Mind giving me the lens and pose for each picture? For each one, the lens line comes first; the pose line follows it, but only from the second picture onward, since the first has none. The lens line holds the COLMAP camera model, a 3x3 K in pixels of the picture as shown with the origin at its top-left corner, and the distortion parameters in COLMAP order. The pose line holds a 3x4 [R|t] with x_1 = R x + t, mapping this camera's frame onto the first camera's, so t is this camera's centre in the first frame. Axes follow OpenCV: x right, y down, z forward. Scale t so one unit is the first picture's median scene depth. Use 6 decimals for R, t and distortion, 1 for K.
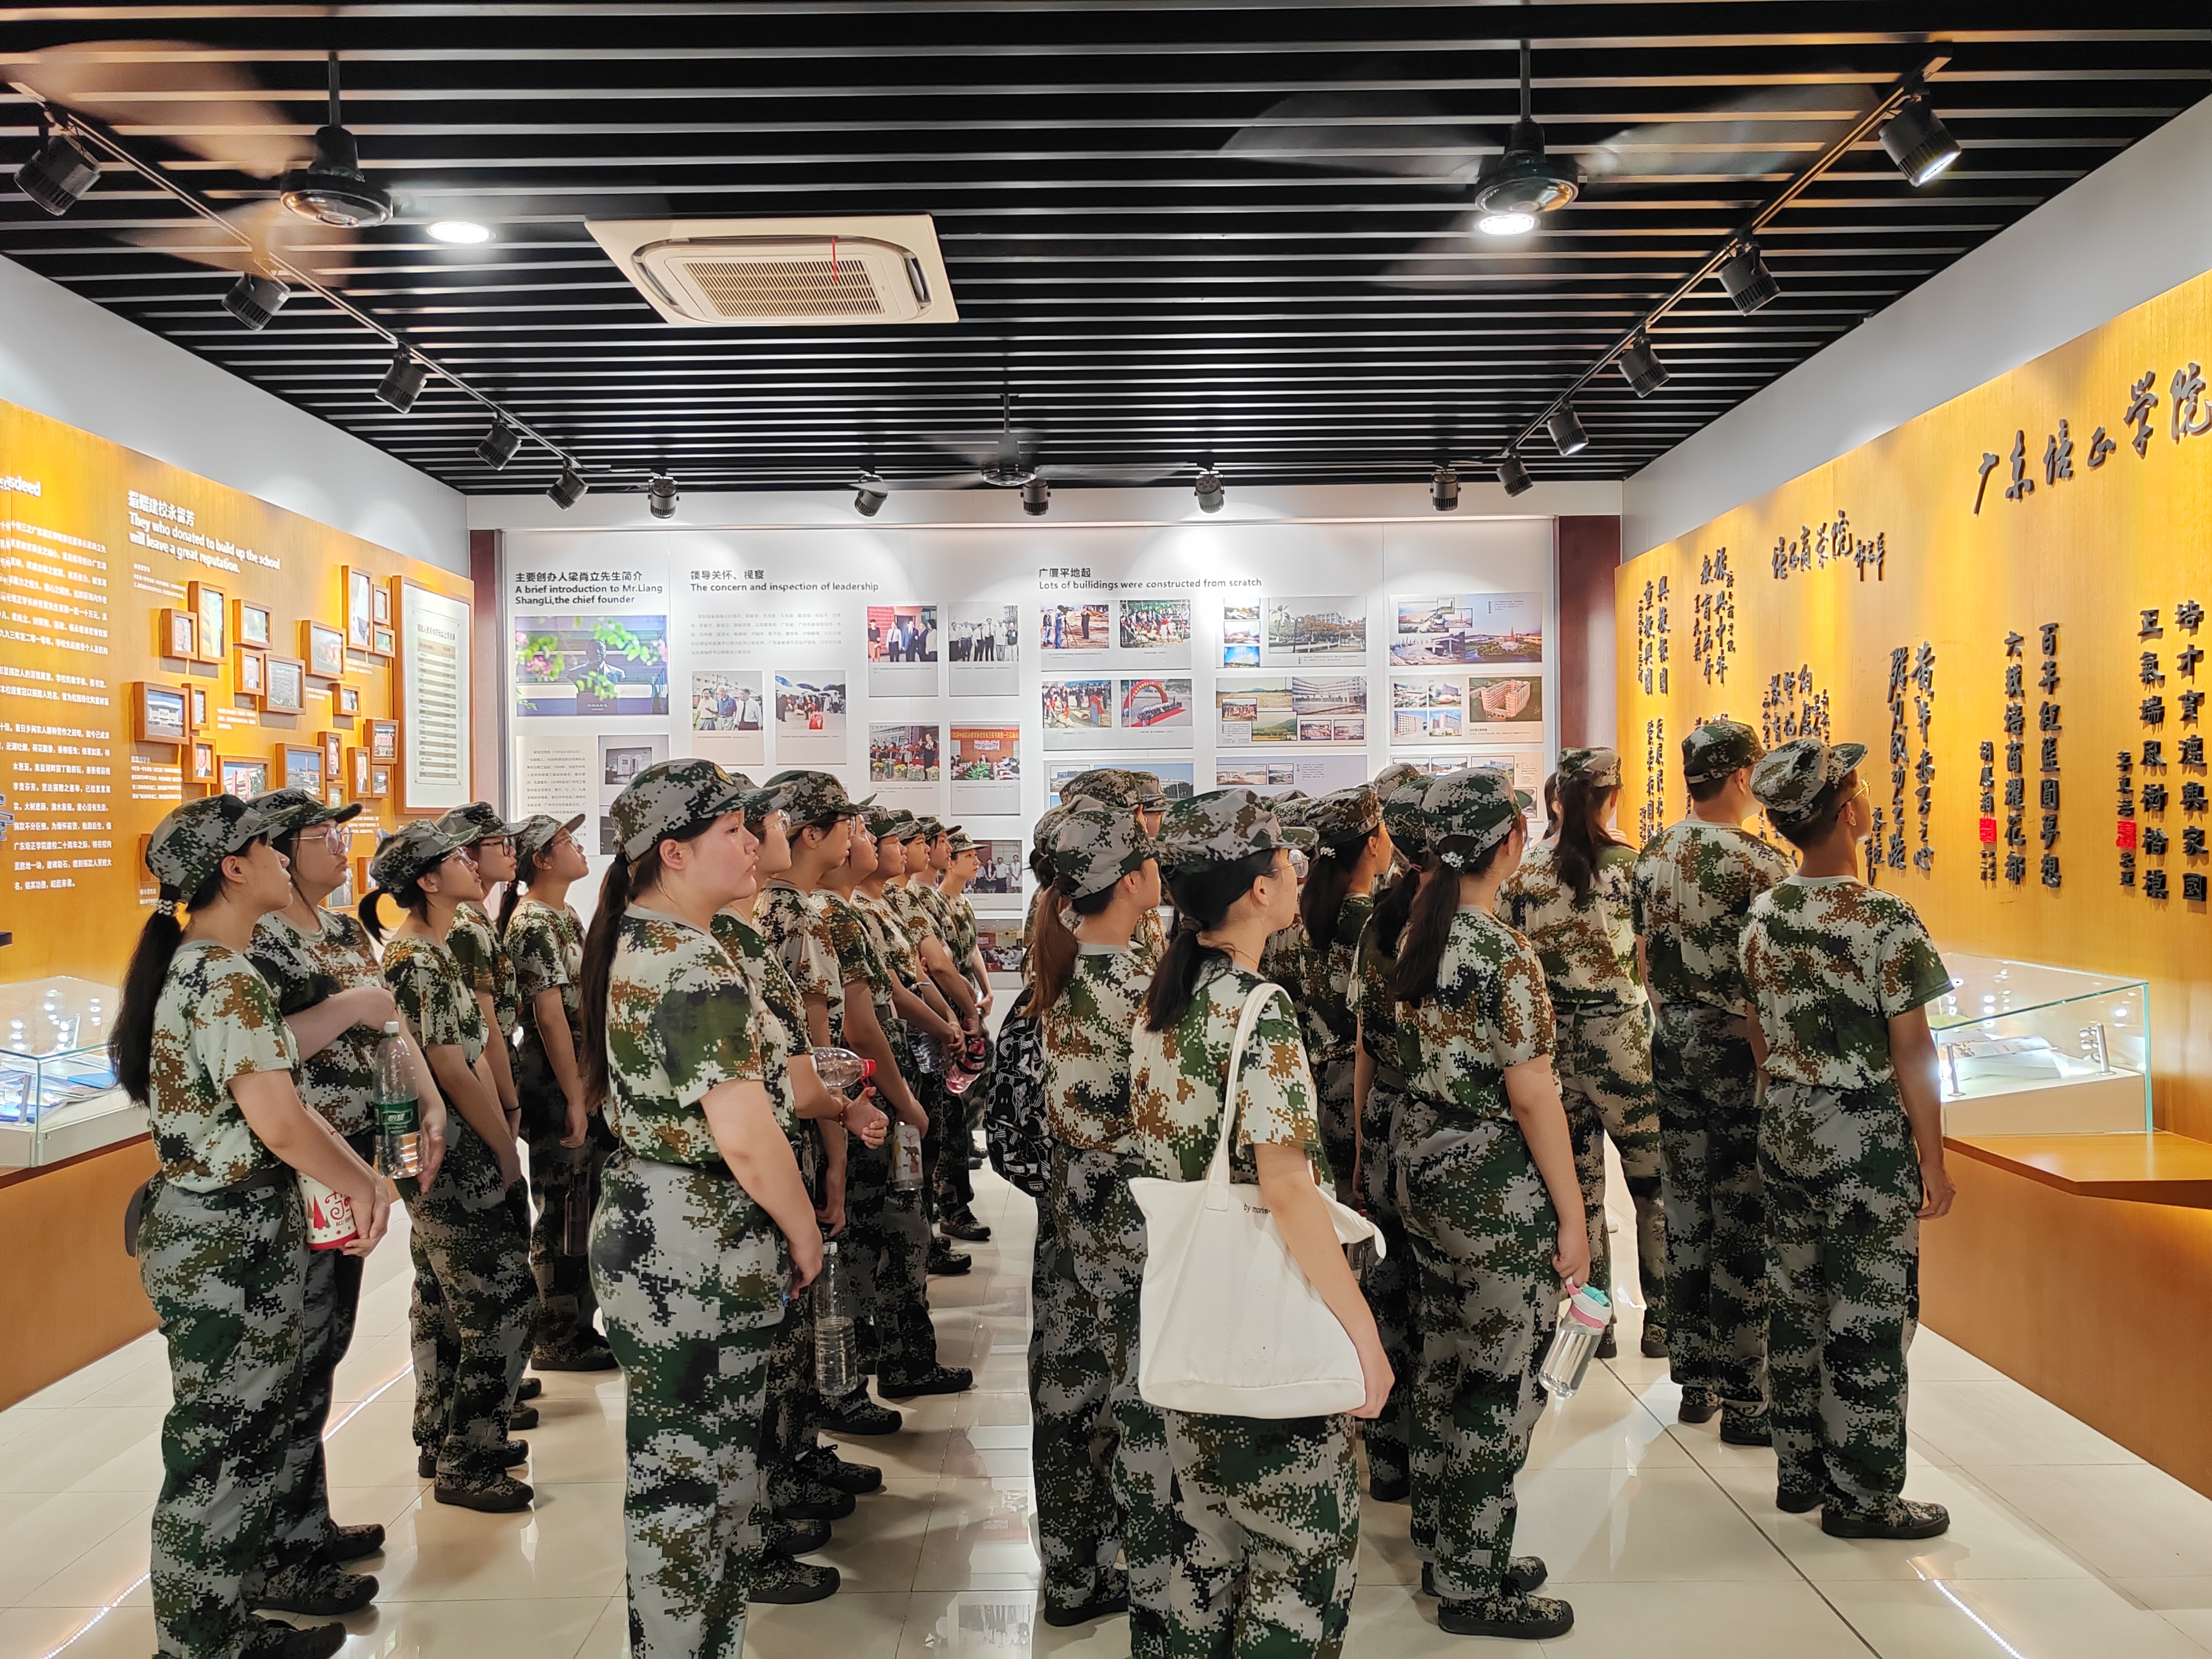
lens RADIAL K [[1730.1, 0, 1106.7], [0, 1730.1, 792.1], [0, 0, 1]] dist [0.370532, -0.002022]
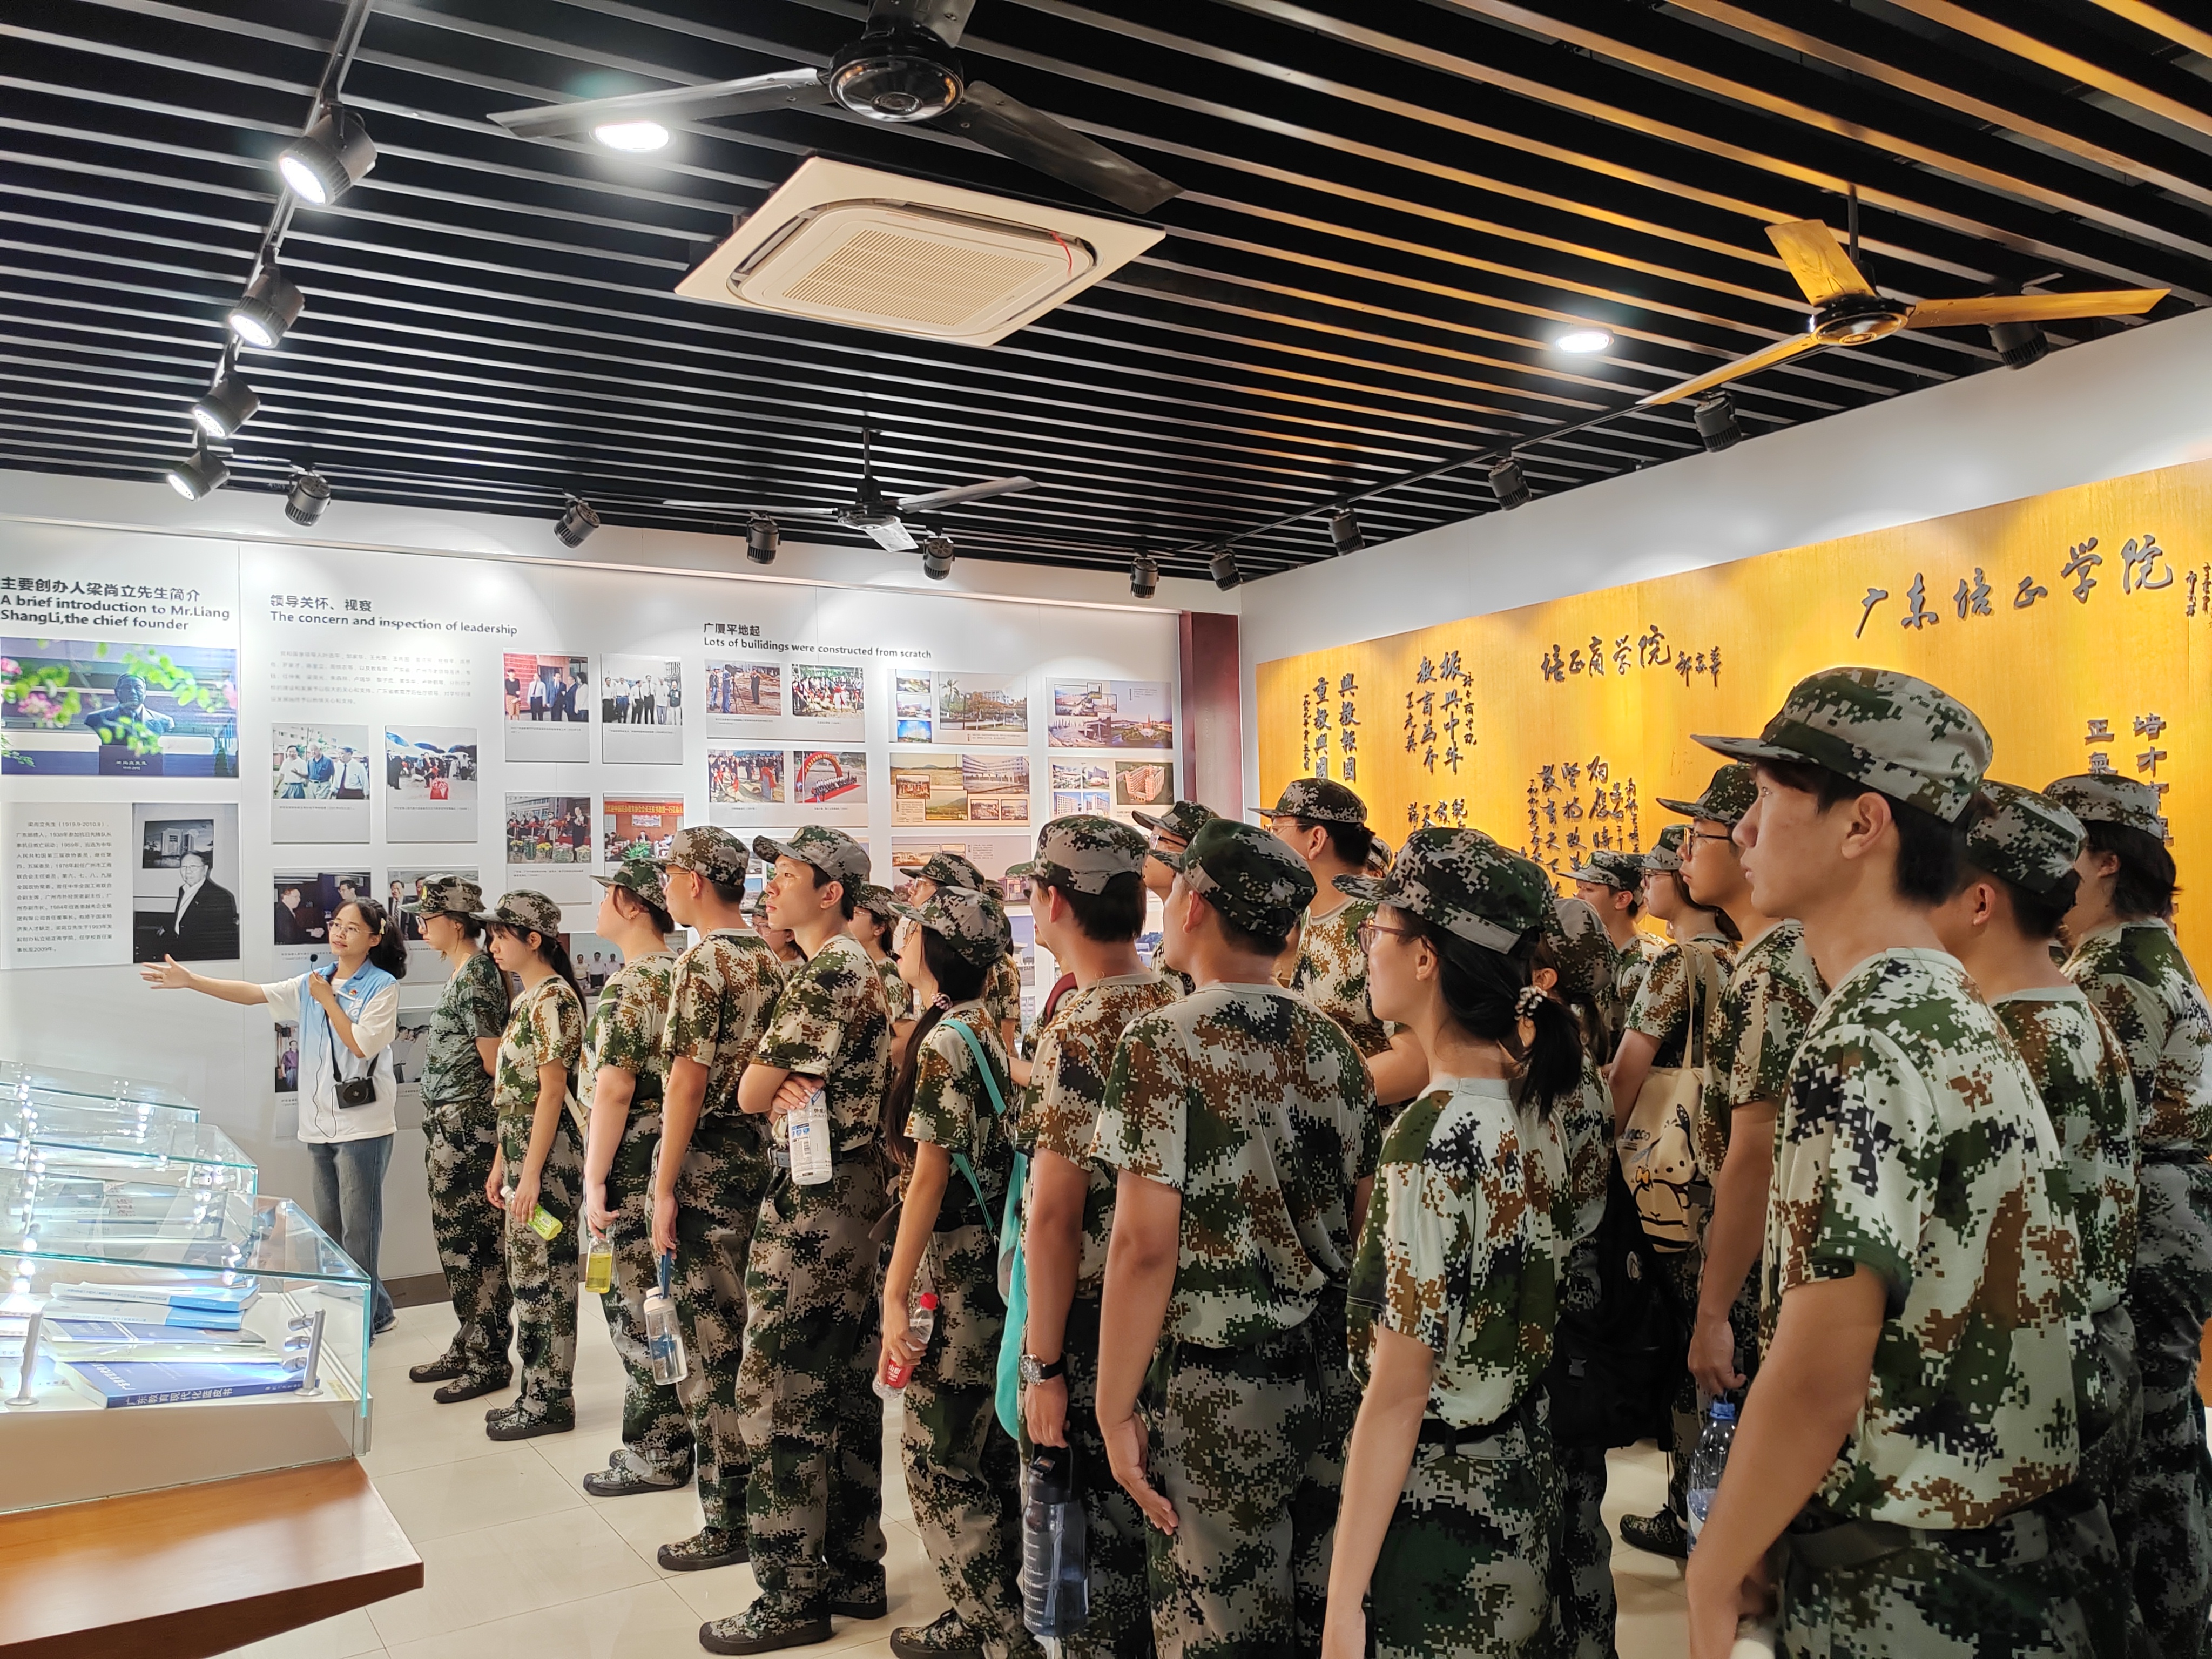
lens RADIAL K [[1728.3, 0, 1106.0], [0, 1728.3, 829.5], [0, 0, 1]] dist [0.081526, 0.329840]
pose [[0.864723, 0.009200, 0.502165, -0.306874], [0.006820, 0.999525, -0.030056, 0.004820], [-0.502203, 0.029415, 0.864249, 0.135693]]
